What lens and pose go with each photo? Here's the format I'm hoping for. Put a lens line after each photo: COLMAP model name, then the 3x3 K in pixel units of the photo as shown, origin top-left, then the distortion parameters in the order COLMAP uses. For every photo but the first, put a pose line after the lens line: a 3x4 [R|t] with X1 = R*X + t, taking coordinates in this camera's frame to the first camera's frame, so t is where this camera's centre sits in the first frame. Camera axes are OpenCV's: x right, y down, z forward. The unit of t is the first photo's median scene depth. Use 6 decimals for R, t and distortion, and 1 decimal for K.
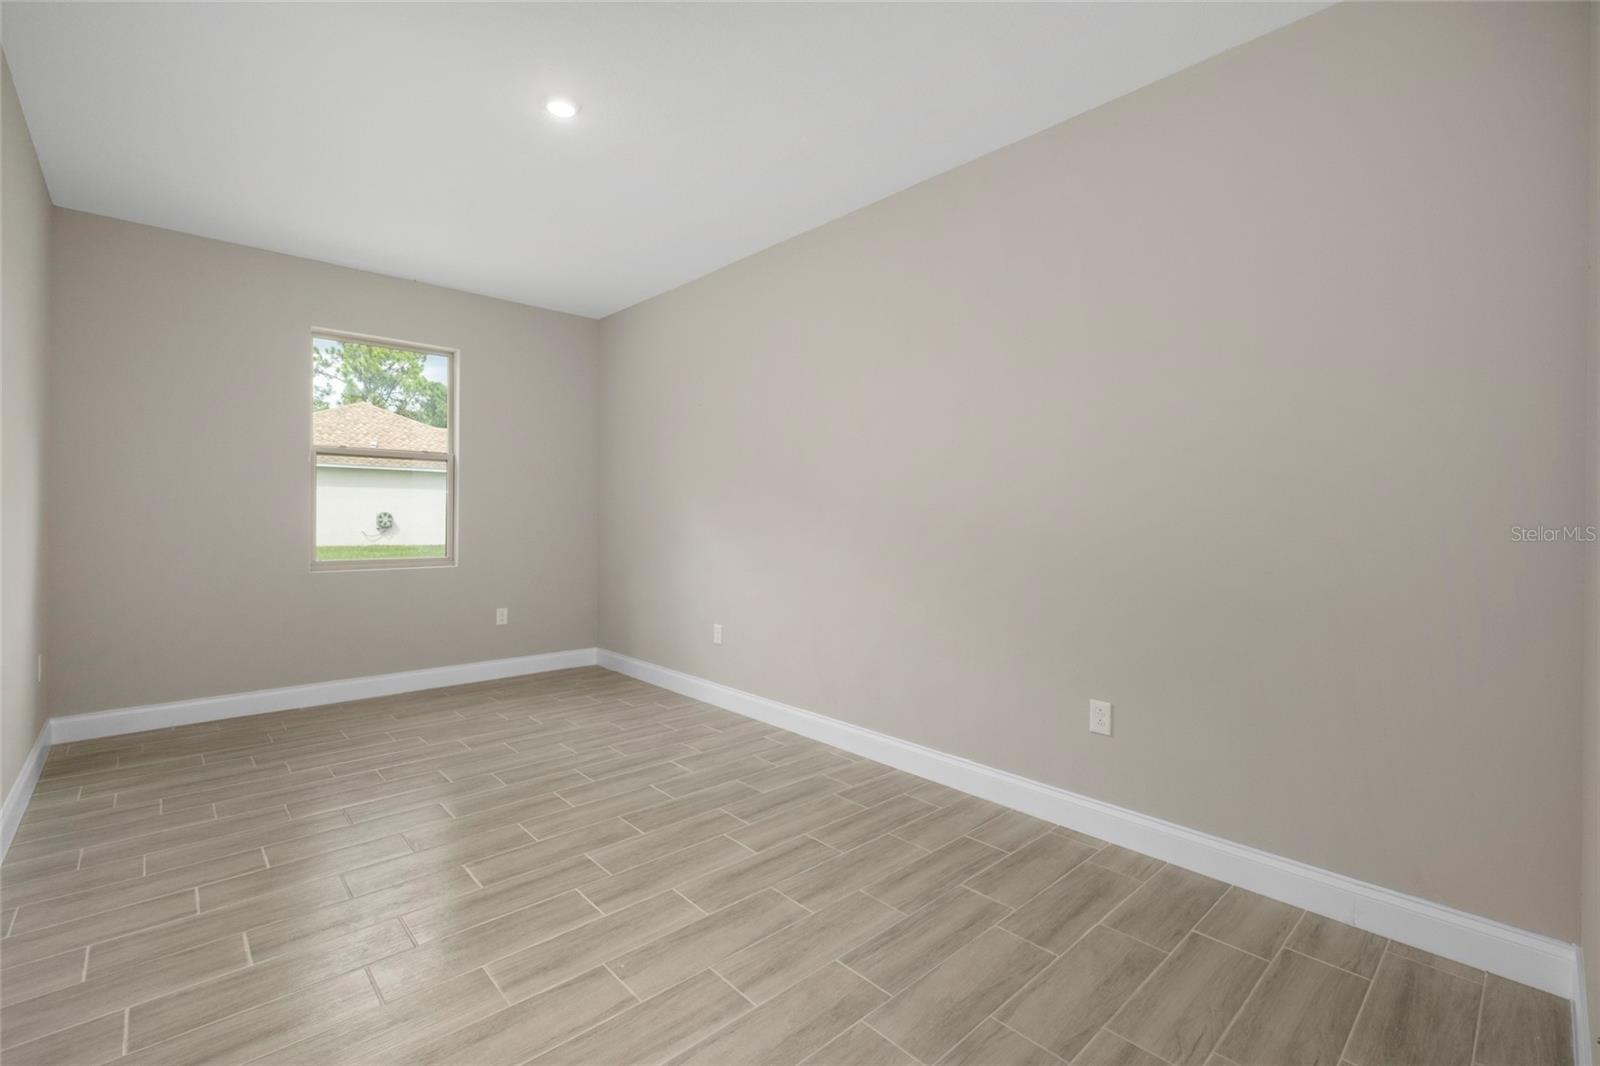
lens RADIAL K [[698.5, 0, 791.9], [0, 698.5, 522.4], [0, 0, 1]] dist [-0.001112, -0.000389]
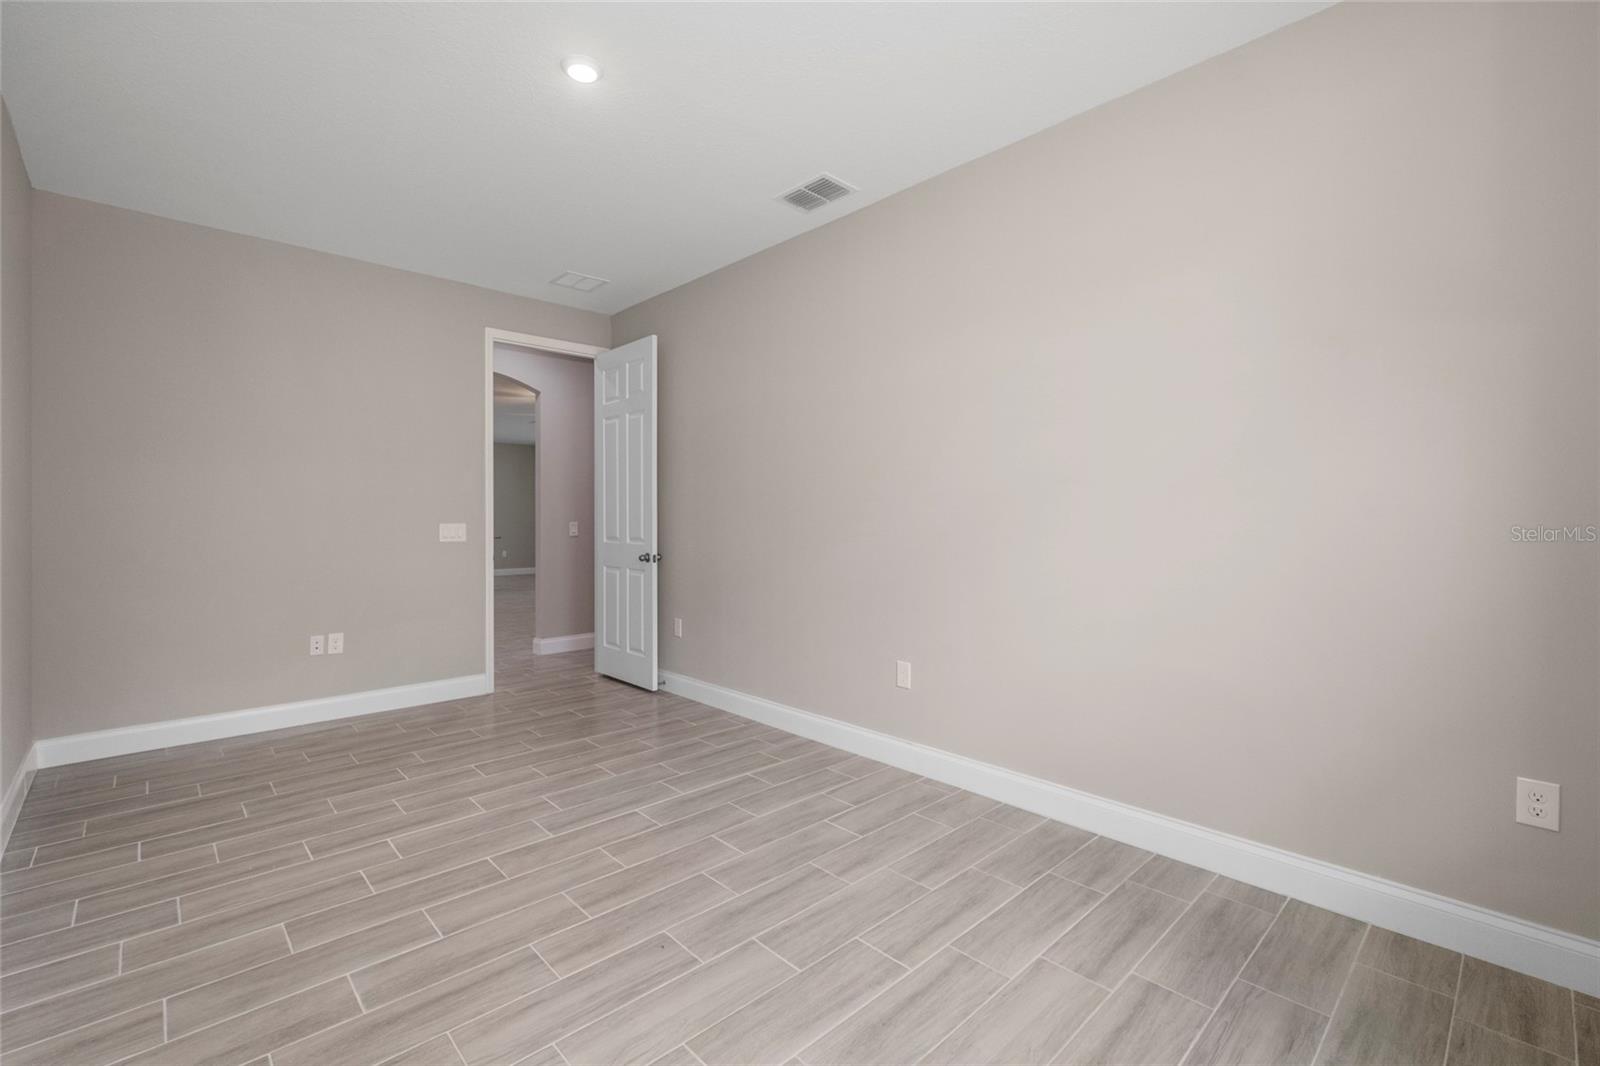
lens RADIAL K [[698.5, 0, 791.9], [0, 698.5, 522.4], [0, 0, 1]] dist [-0.001112, -0.000389]
pose [[-0.999909, -0.009753, -0.009305, -0.610336], [-0.009854, 0.999893, 0.010832, -0.016981], [0.009198, 0.010923, -0.999898, 1.948193]]
